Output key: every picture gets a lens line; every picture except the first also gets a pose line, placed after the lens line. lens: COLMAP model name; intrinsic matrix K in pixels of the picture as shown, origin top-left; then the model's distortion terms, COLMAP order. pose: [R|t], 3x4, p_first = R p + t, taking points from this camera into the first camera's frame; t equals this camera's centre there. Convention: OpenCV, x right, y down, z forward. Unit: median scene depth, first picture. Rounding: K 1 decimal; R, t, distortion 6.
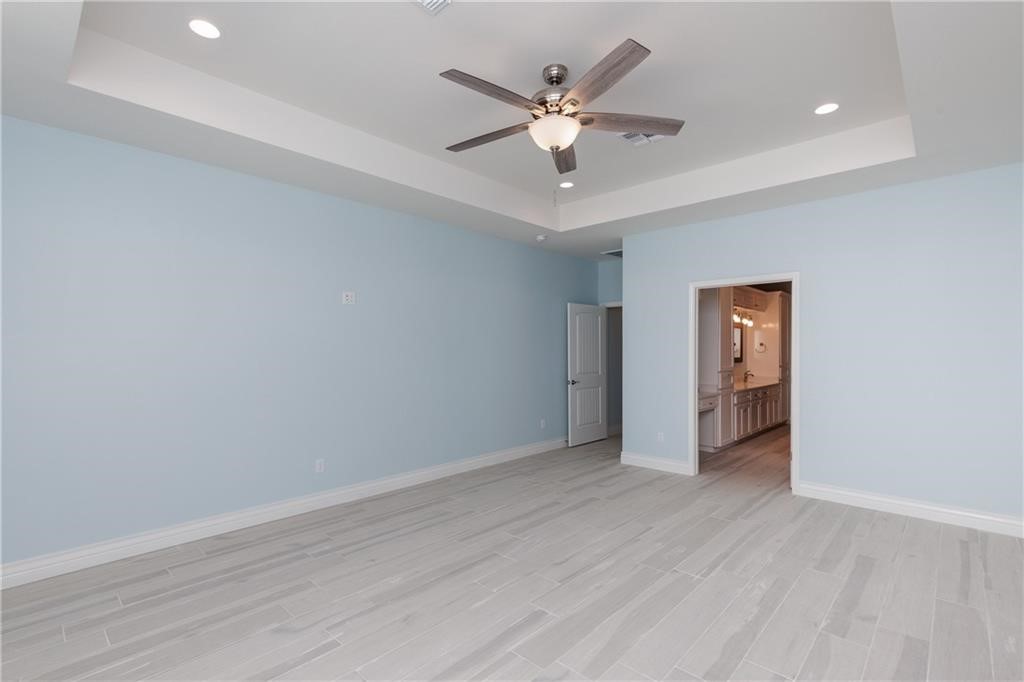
lens RADIAL K [[469.5, 0, 510.6], [0, 469.5, 347.3], [0, 0, 1]] dist [0.009912, -0.000616]
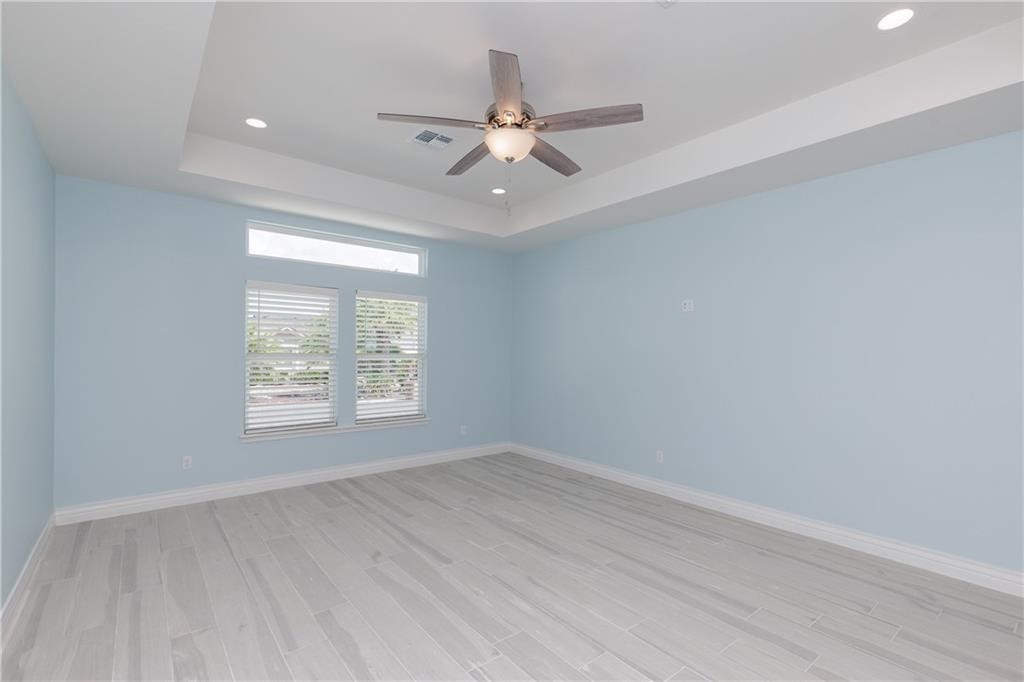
lens RADIAL K [[469.5, 0, 510.6], [0, 469.5, 347.3], [0, 0, 1]] dist [0.009912, -0.000616]
pose [[-0.143133, -0.009223, -0.989660, 1.032361], [-0.006578, 0.999943, -0.008367, -0.001624], [0.989682, 0.005313, -0.143186, 1.070709]]
